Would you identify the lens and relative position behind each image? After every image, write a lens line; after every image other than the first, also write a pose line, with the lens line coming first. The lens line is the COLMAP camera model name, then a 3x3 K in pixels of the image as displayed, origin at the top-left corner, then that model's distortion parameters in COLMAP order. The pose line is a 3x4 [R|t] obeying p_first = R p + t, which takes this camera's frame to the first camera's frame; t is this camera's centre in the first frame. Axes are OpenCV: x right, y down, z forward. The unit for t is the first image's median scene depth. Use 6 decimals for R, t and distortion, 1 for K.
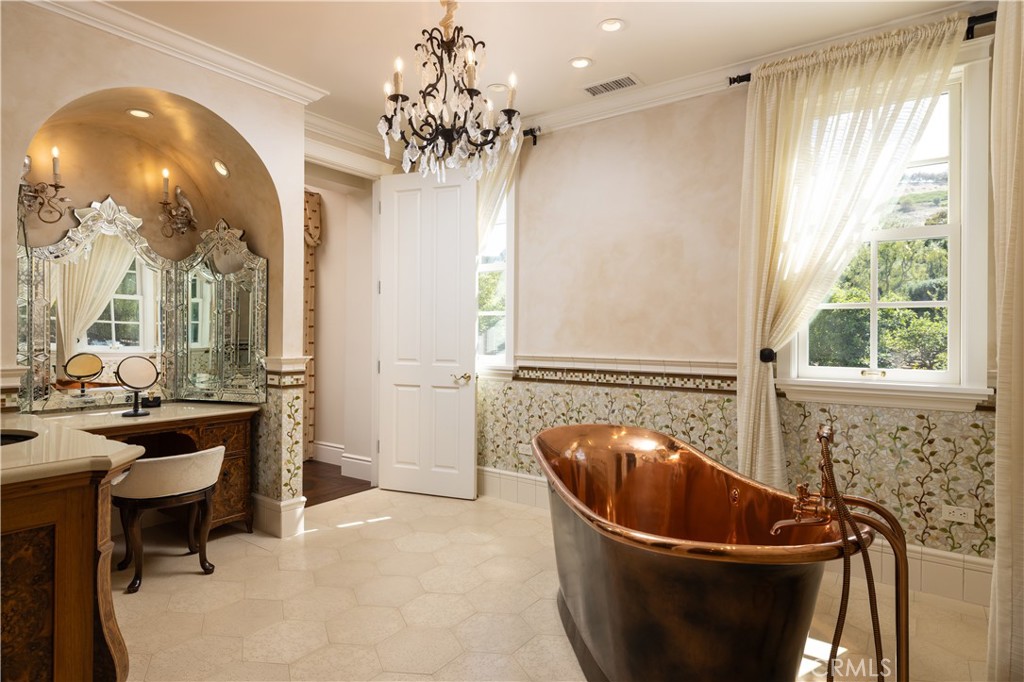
lens RADIAL K [[556.3, 0, 515.4], [0, 556.3, 332.4], [0, 0, 1]] dist [0.002103, 0.001203]
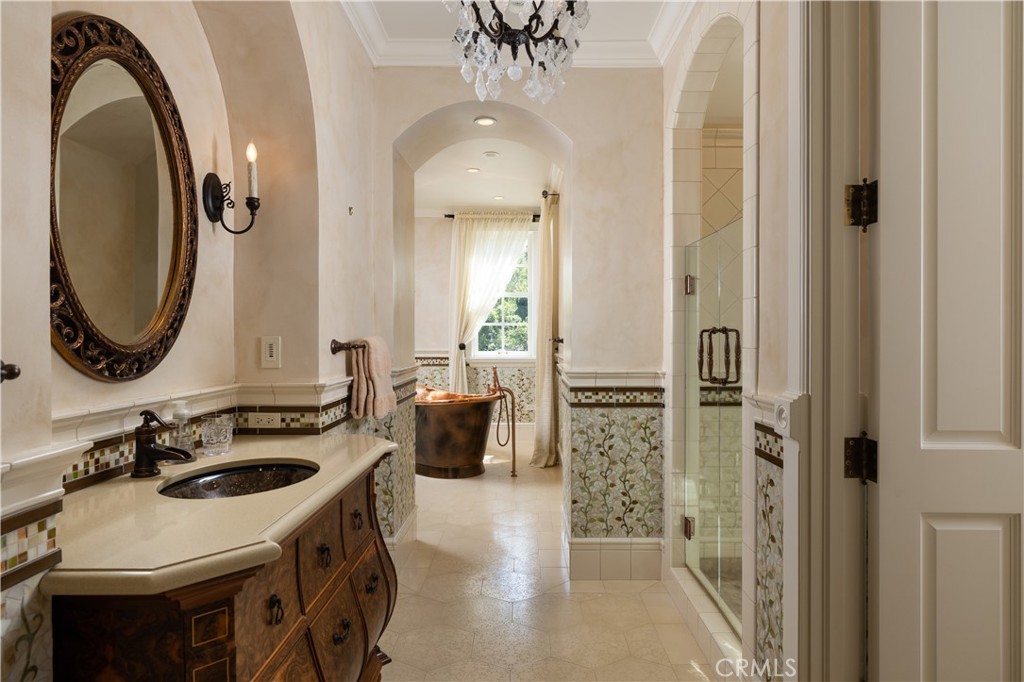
lens RADIAL K [[556.3, 0, 515.4], [0, 556.3, 332.4], [0, 0, 1]] dist [0.002103, 0.001203]
pose [[0.818049, -0.003037, 0.575141, -0.608956], [0.003149, 0.999995, 0.000801, -0.014961], [-0.575140, 0.001156, 0.818054, -0.871545]]
